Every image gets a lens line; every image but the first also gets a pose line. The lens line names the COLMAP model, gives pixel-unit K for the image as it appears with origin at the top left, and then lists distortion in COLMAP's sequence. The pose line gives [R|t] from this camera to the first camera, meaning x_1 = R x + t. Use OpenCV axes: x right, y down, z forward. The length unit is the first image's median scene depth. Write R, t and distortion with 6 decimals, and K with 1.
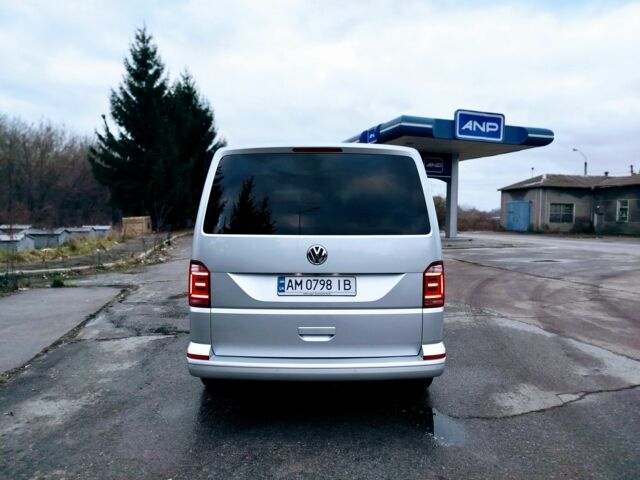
lens RADIAL K [[454.1, 0, 320.0], [0, 454.1, 240.0], [0, 0, 1]] dist [-0.001812, 0.000036]
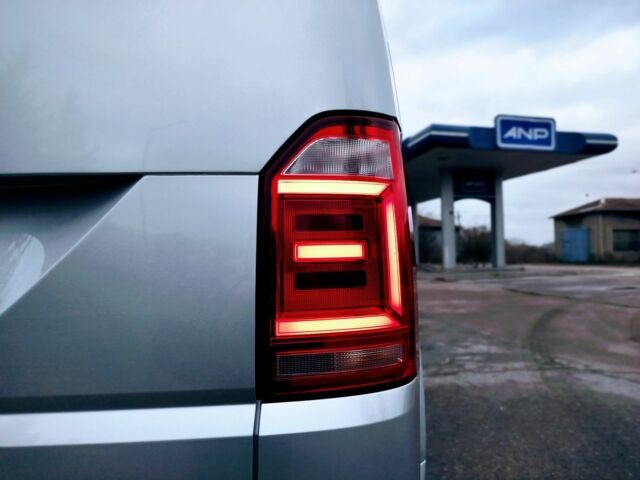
lens RADIAL K [[454.1, 0, 320.0], [0, 454.1, 240.0], [0, 0, 1]] dist [-0.001812, 0.000036]
pose [[0.995110, -0.029767, -0.094184, 0.042974], [0.021127, 0.995587, -0.091432, 0.018058], [0.096490, 0.088995, 0.991347, 0.138160]]
